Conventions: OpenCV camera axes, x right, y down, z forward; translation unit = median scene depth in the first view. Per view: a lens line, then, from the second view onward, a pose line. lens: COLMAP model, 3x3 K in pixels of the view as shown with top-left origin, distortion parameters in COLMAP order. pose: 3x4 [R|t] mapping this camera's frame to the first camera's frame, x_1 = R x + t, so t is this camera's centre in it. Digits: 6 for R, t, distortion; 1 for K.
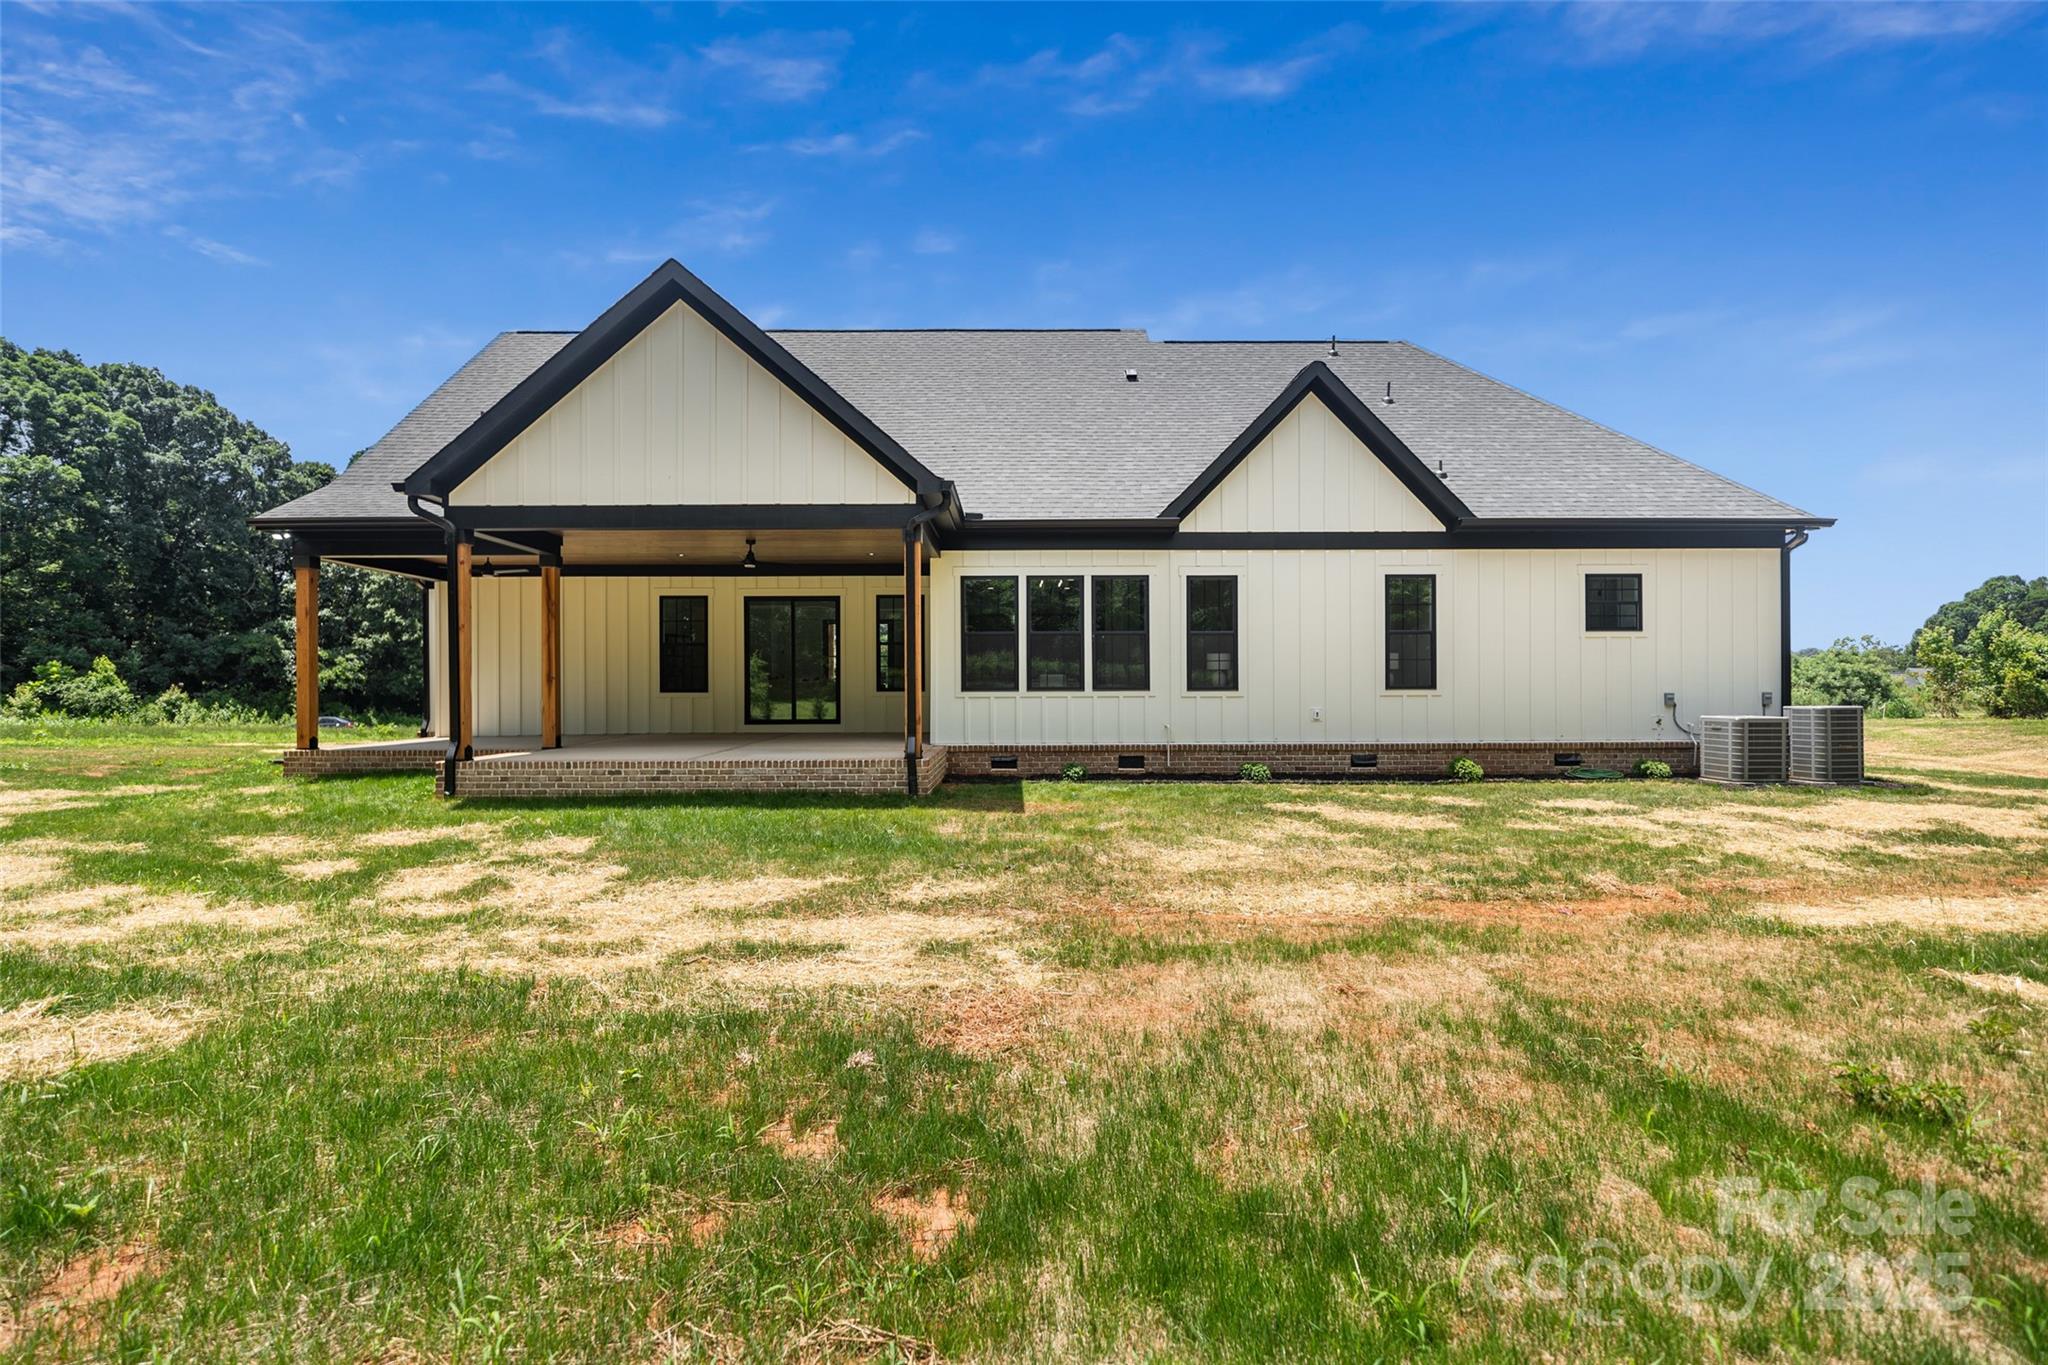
lens RADIAL K [[974.6, 0, 1110.0], [0, 974.6, 694.8], [0, 0, 1]] dist [-0.017658, -0.000079]
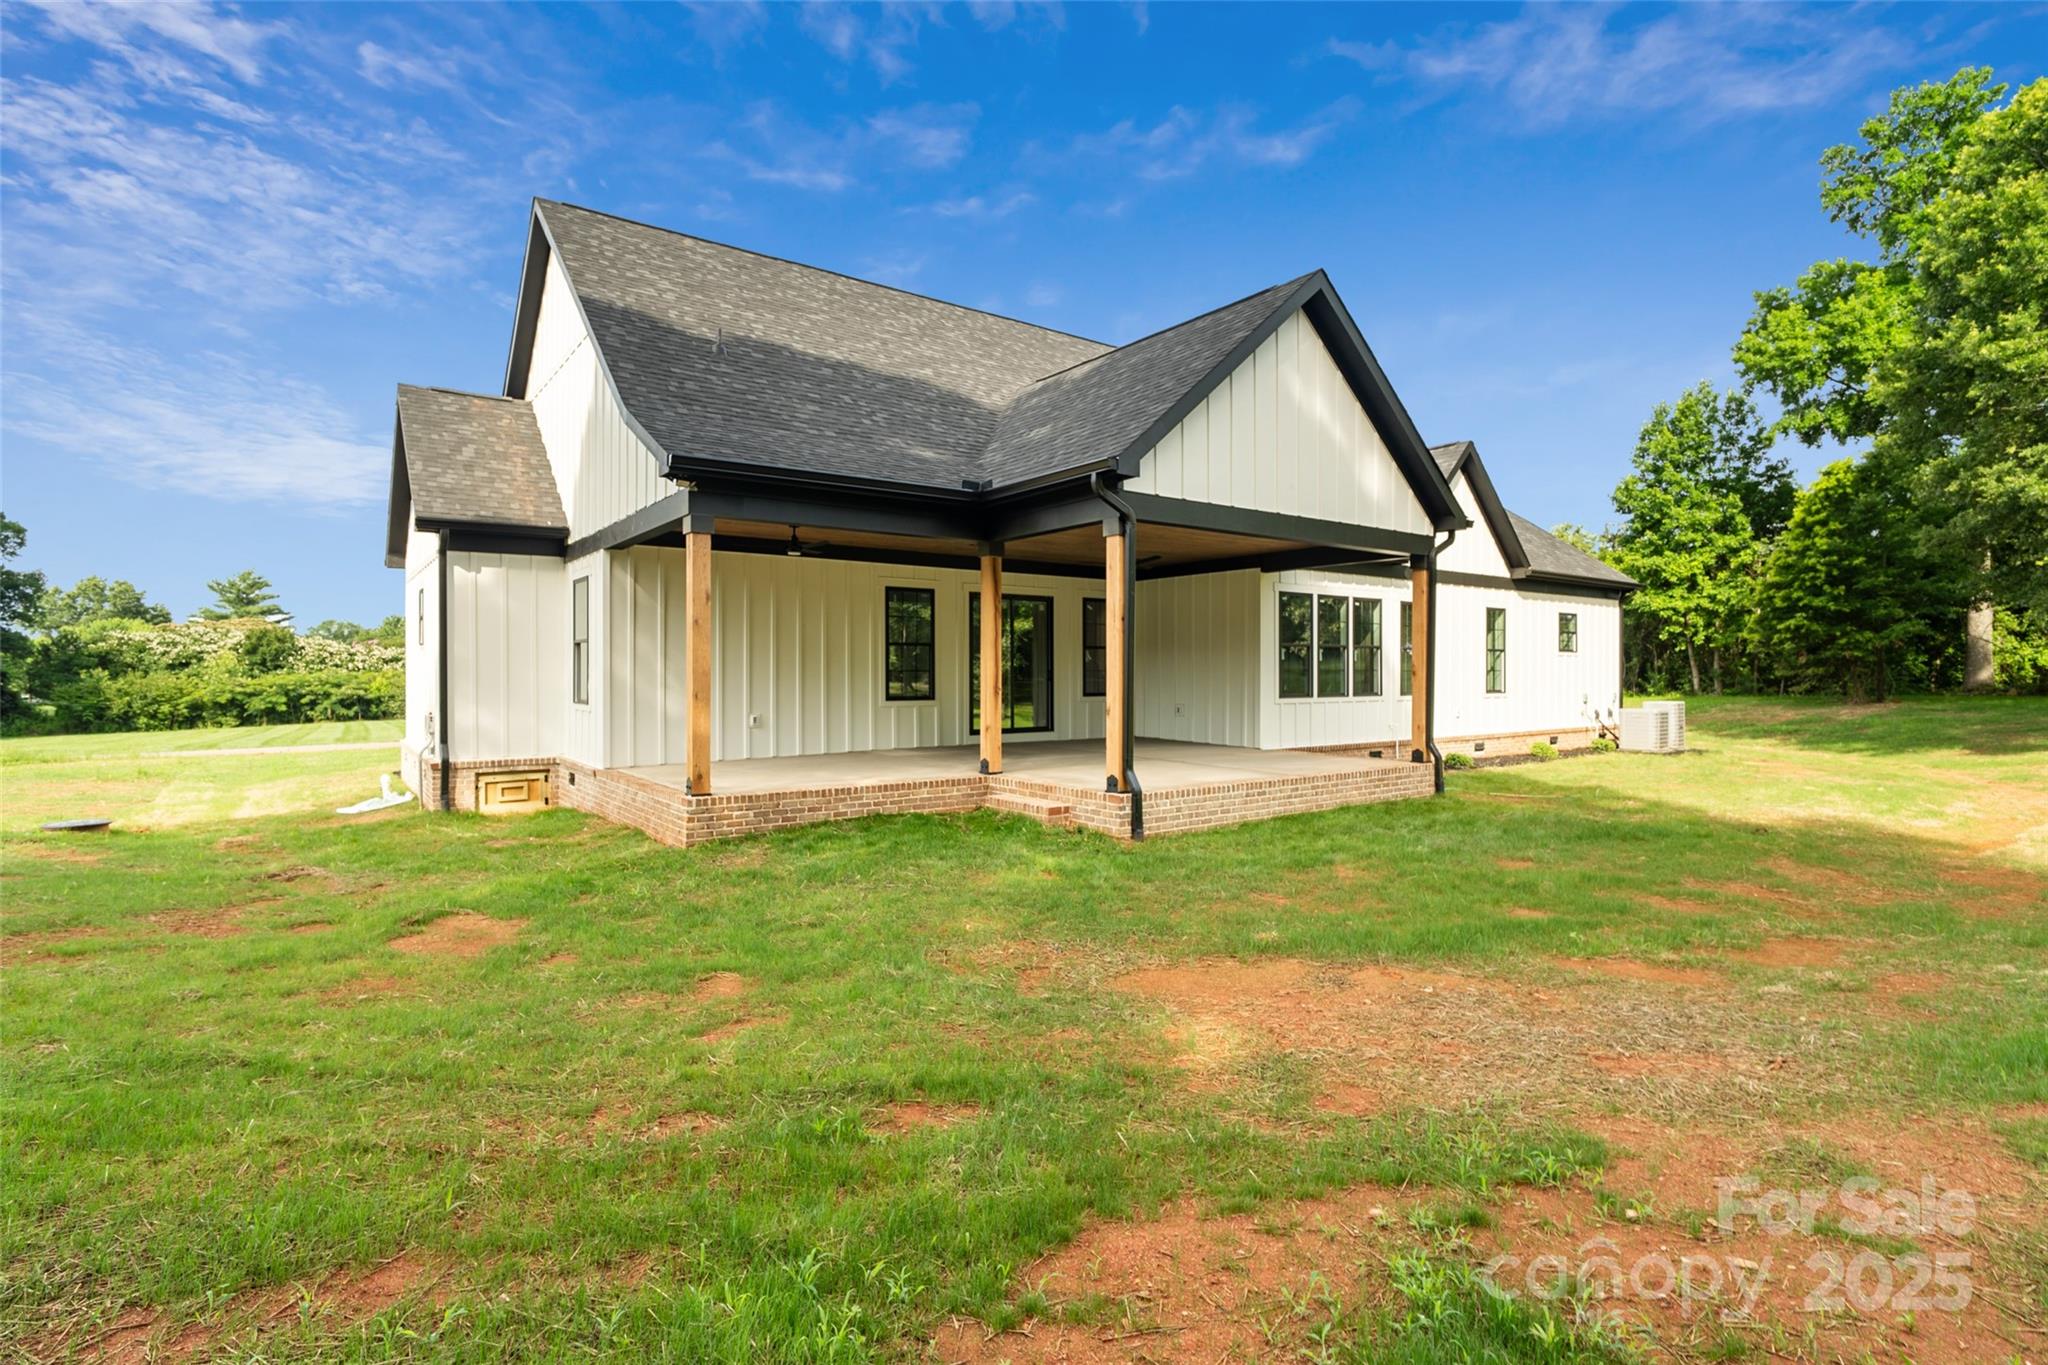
lens RADIAL K [[959.1, 0, 1030.5], [0, 959.1, 665.4], [0, 0, 1]] dist [-0.002059, -0.000013]
pose [[0.813658, 0.009062, 0.581274, -0.991377], [0.000141, 0.999875, -0.015785, -0.022895], [-0.581344, 0.012925, 0.813555, 0.296140]]
